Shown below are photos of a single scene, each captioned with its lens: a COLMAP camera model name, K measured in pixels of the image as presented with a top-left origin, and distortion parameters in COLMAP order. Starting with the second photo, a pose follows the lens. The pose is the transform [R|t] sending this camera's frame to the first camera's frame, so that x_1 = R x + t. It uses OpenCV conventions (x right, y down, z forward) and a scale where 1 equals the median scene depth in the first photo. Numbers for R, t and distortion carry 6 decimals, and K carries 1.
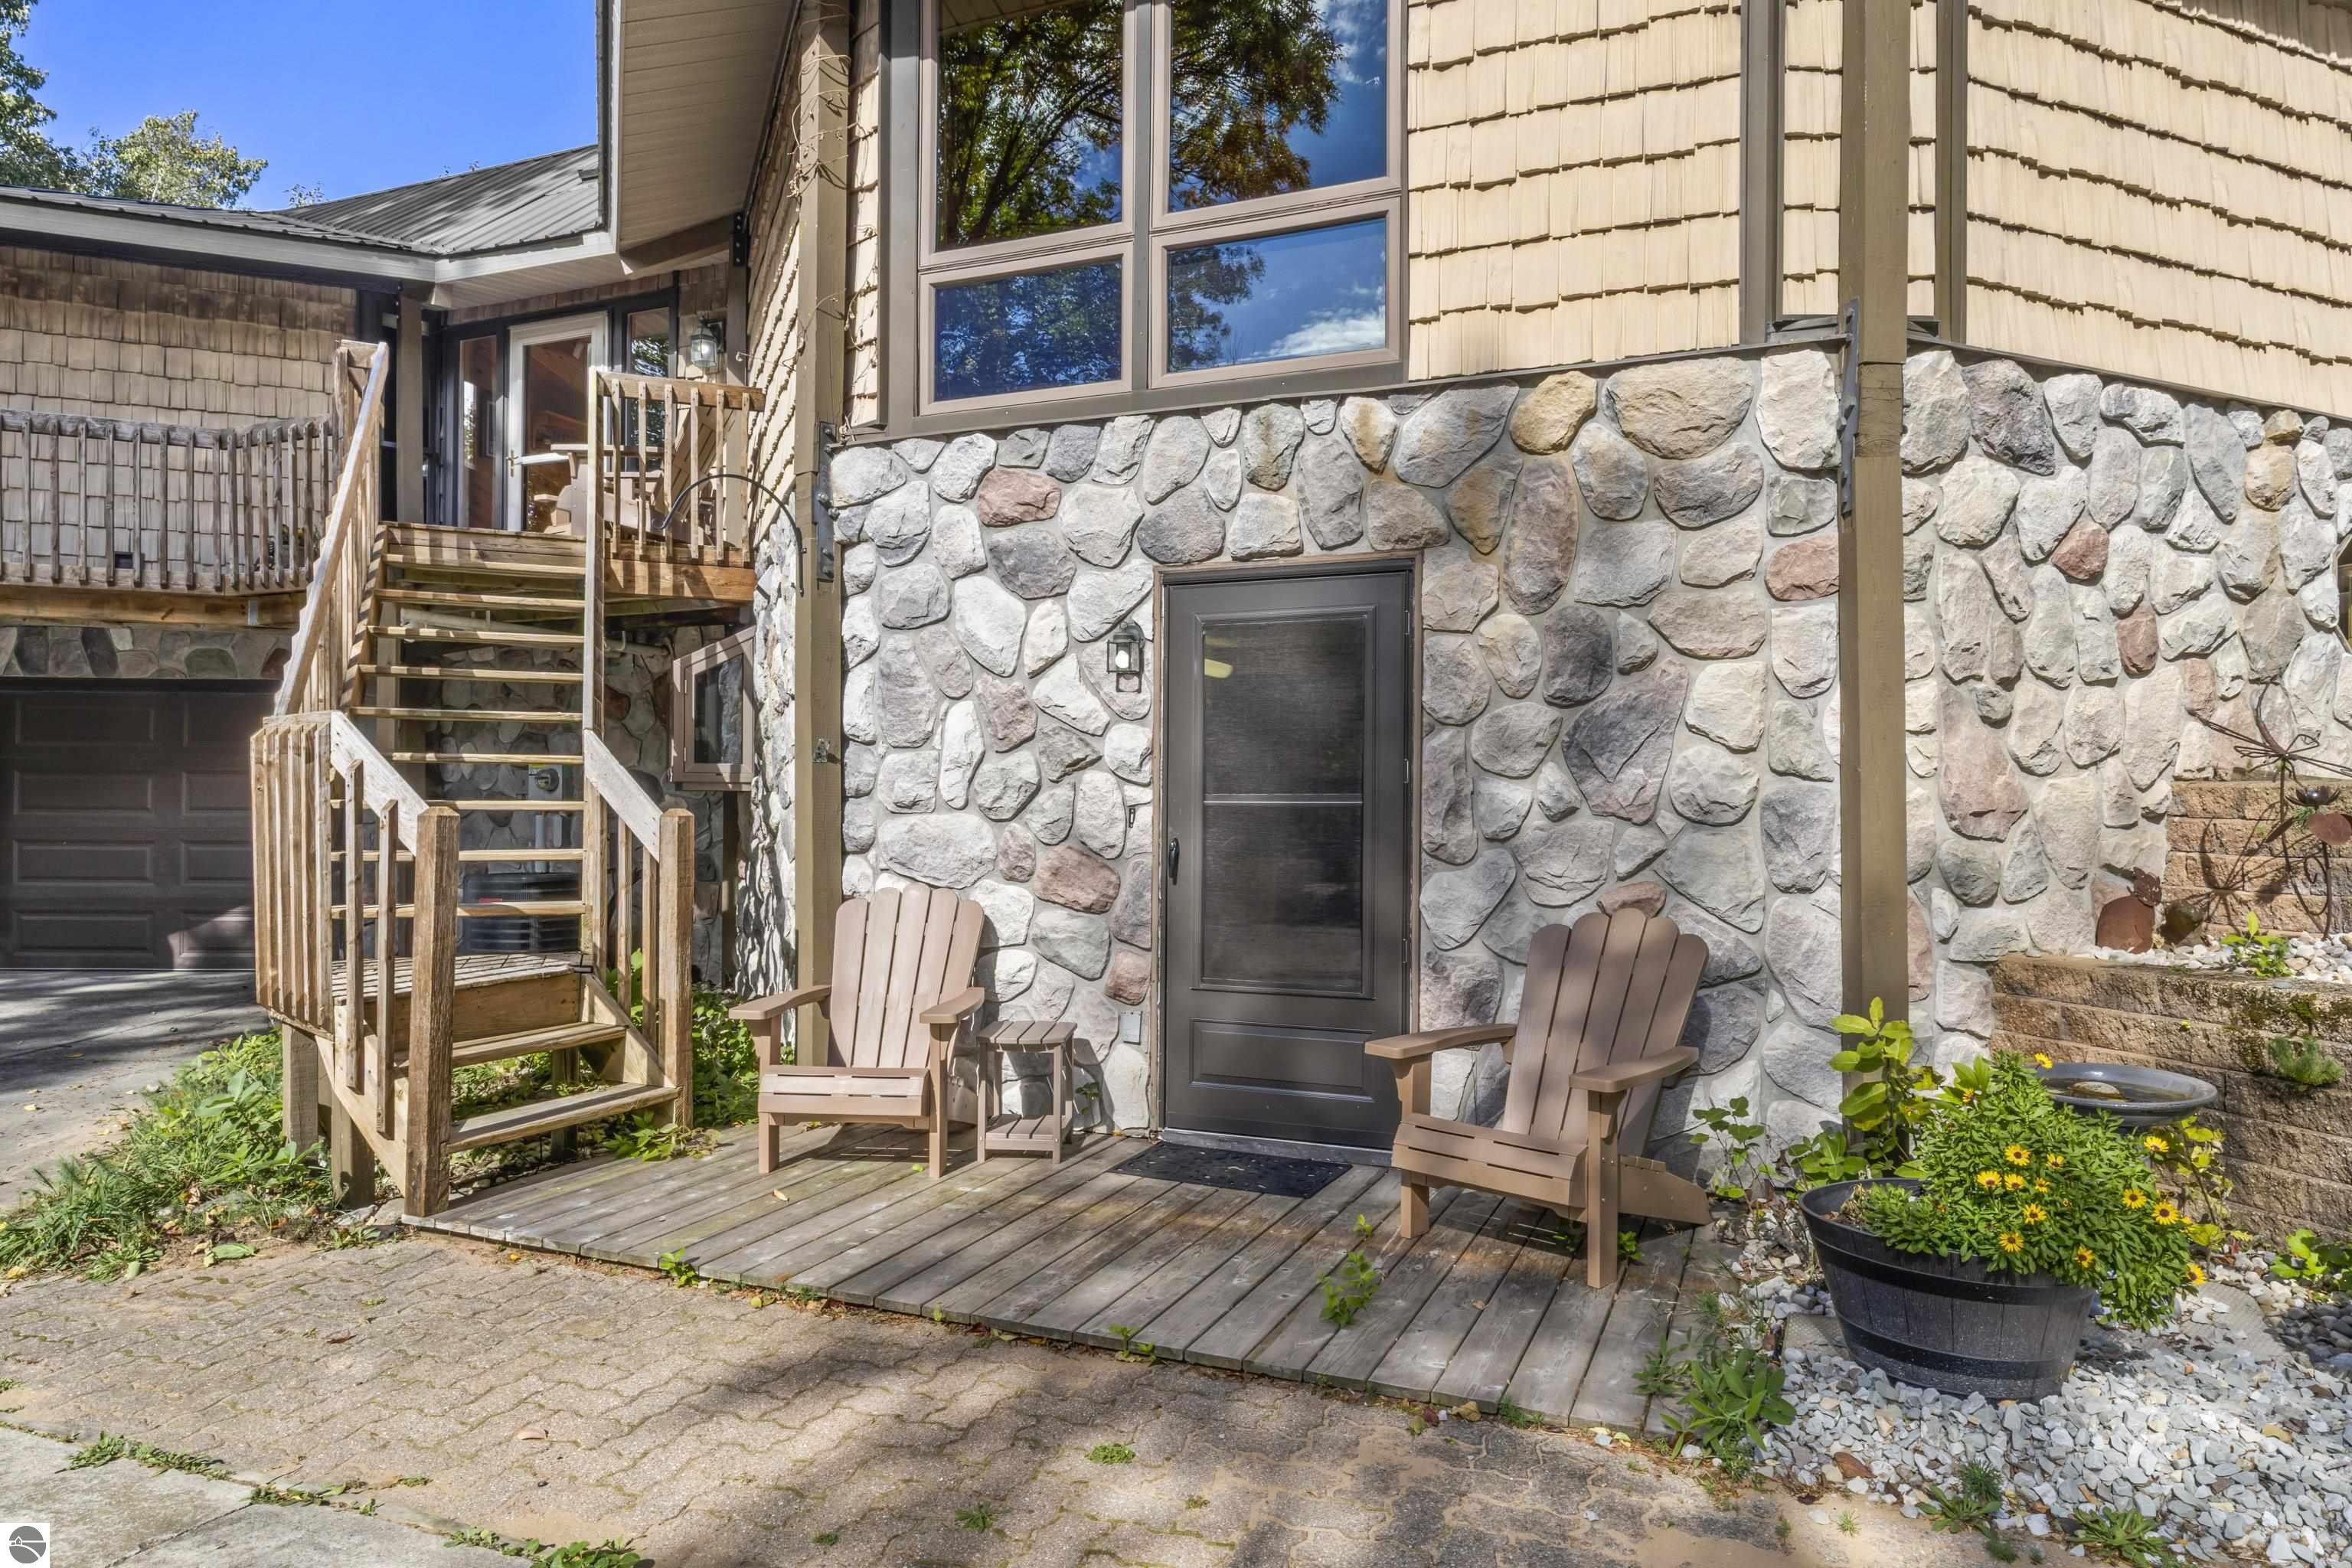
lens RADIAL K [[1386.1, 0, 1183.3], [0, 1386.1, 793.5], [0, 0, 1]] dist [0.003293, -0.000787]
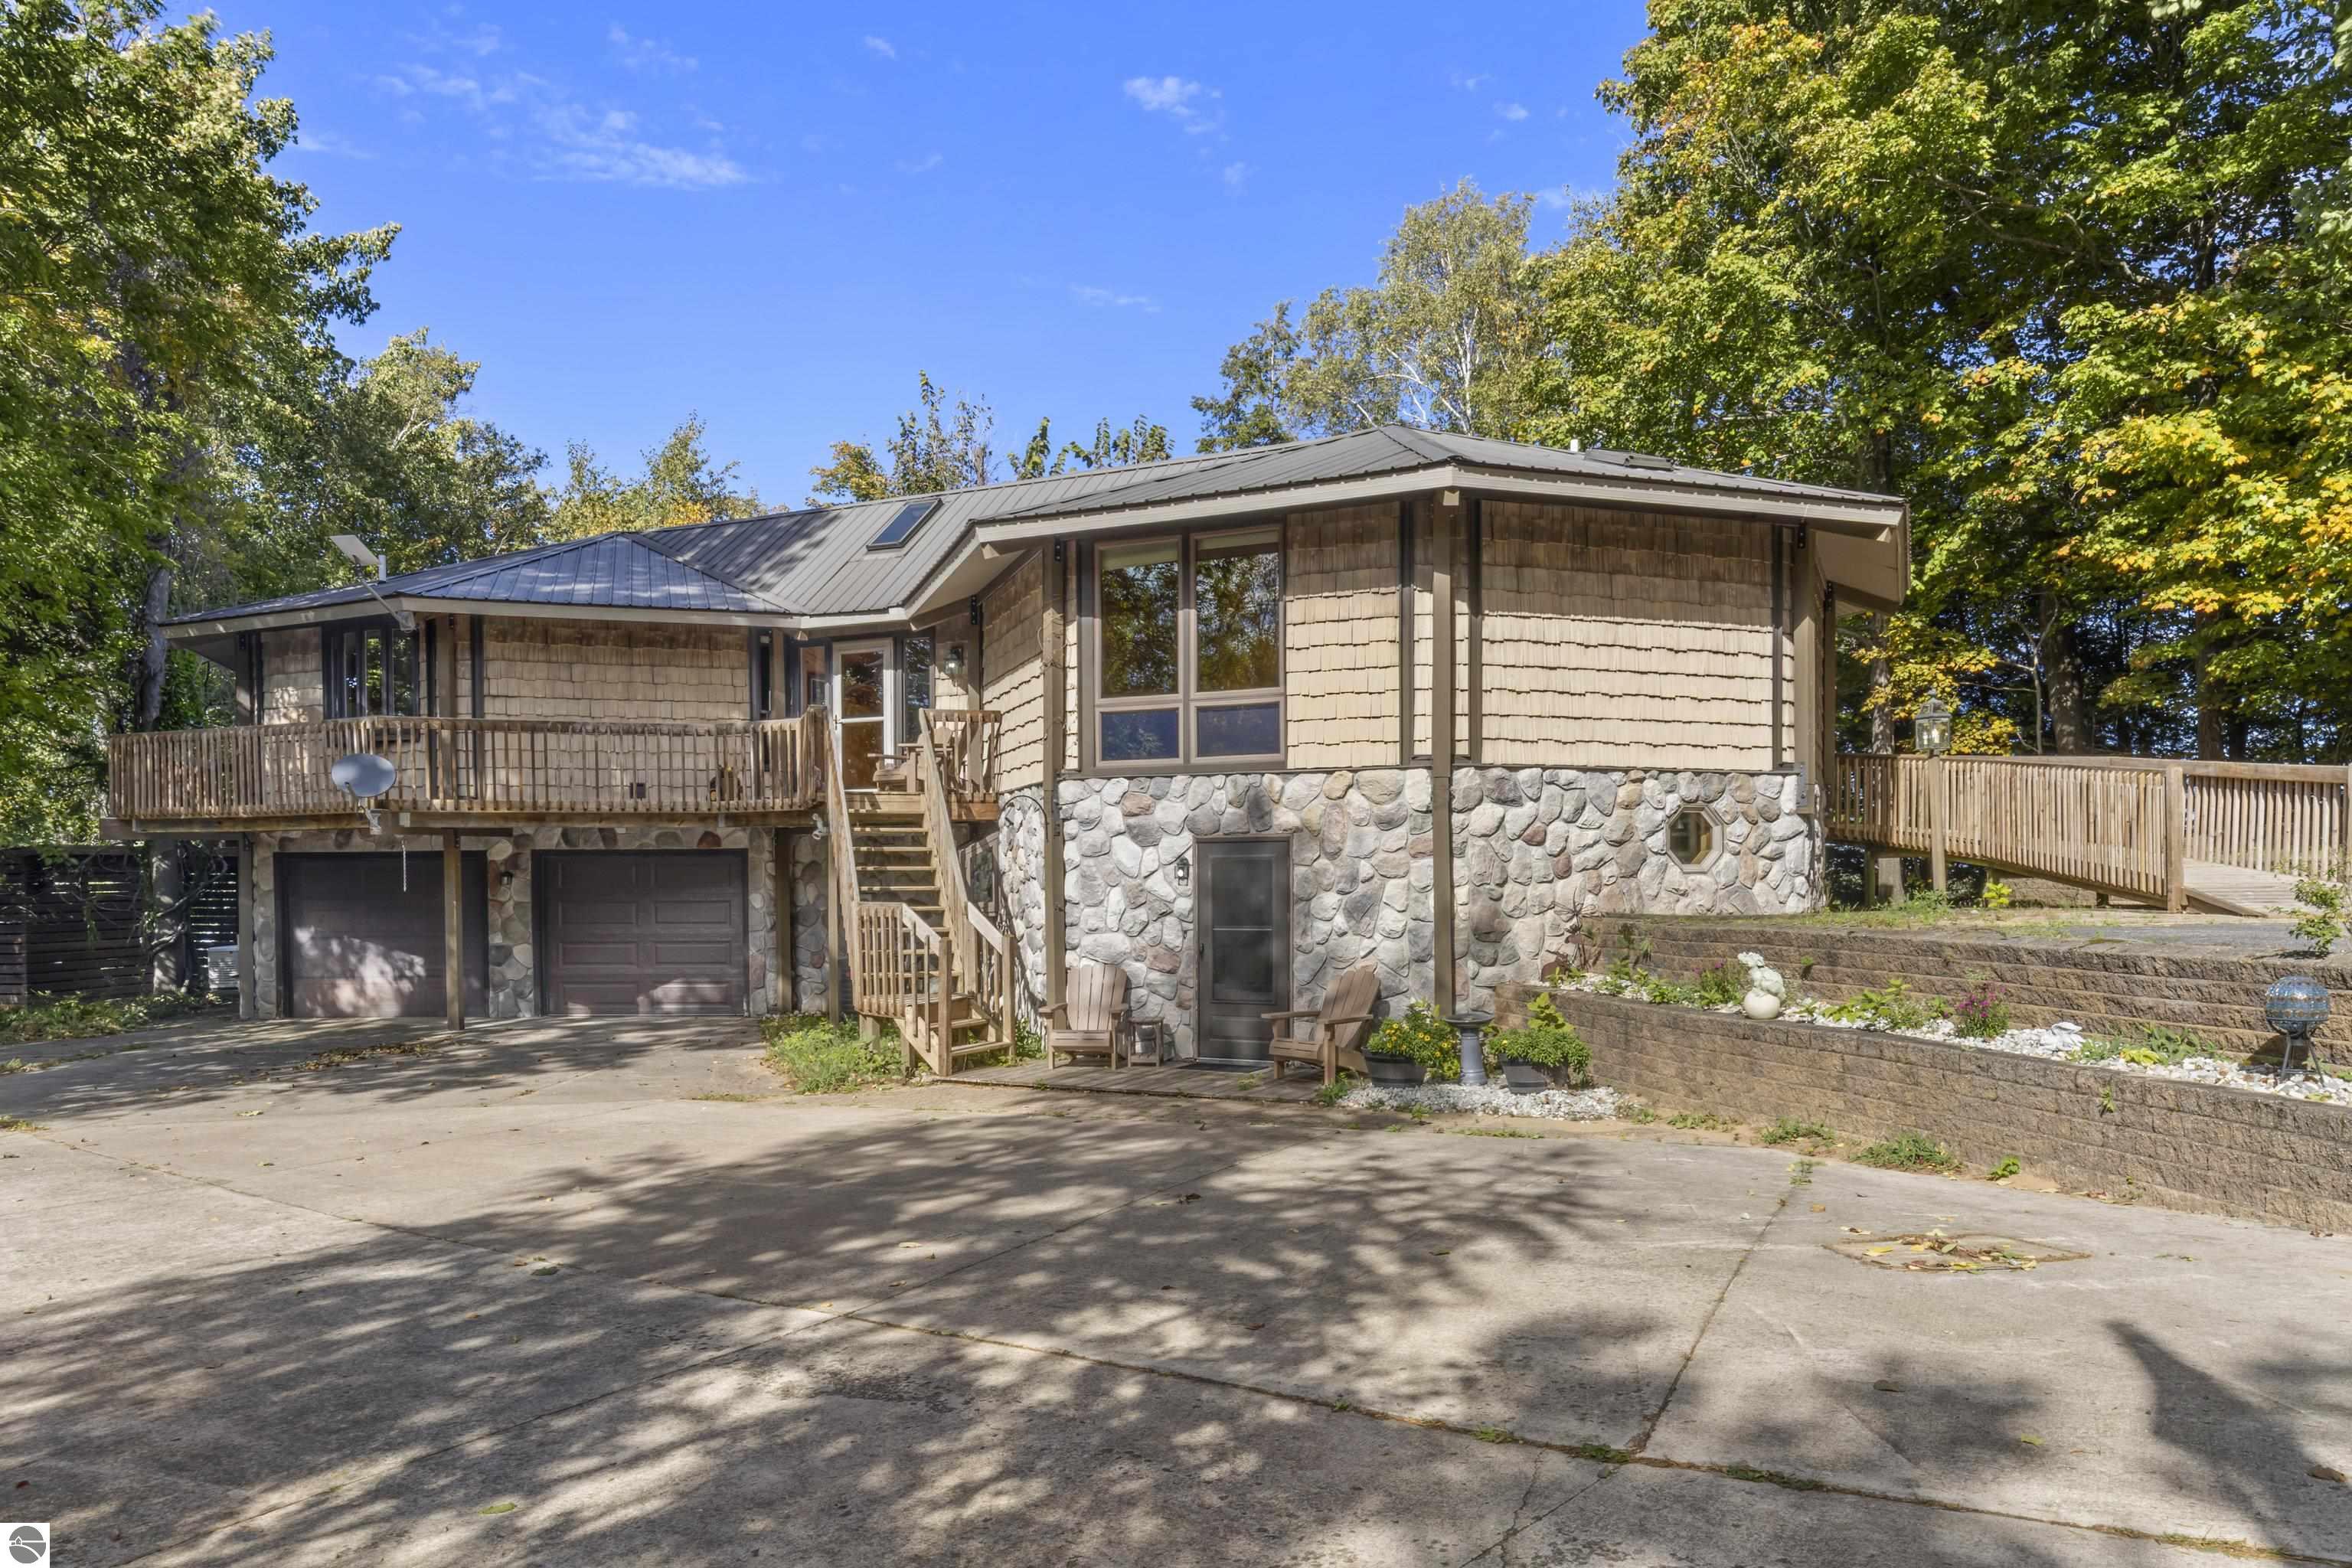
lens RADIAL K [[1568.5, 0, 1176.8], [0, 1568.5, 826.8], [0, 0, 1]] dist [-0.106645, -0.000175]
pose [[0.997568, -0.015177, -0.068034, 0.147199], [0.013503, 0.999596, -0.025004, -0.110978], [0.068386, 0.024025, 0.997370, -1.884042]]
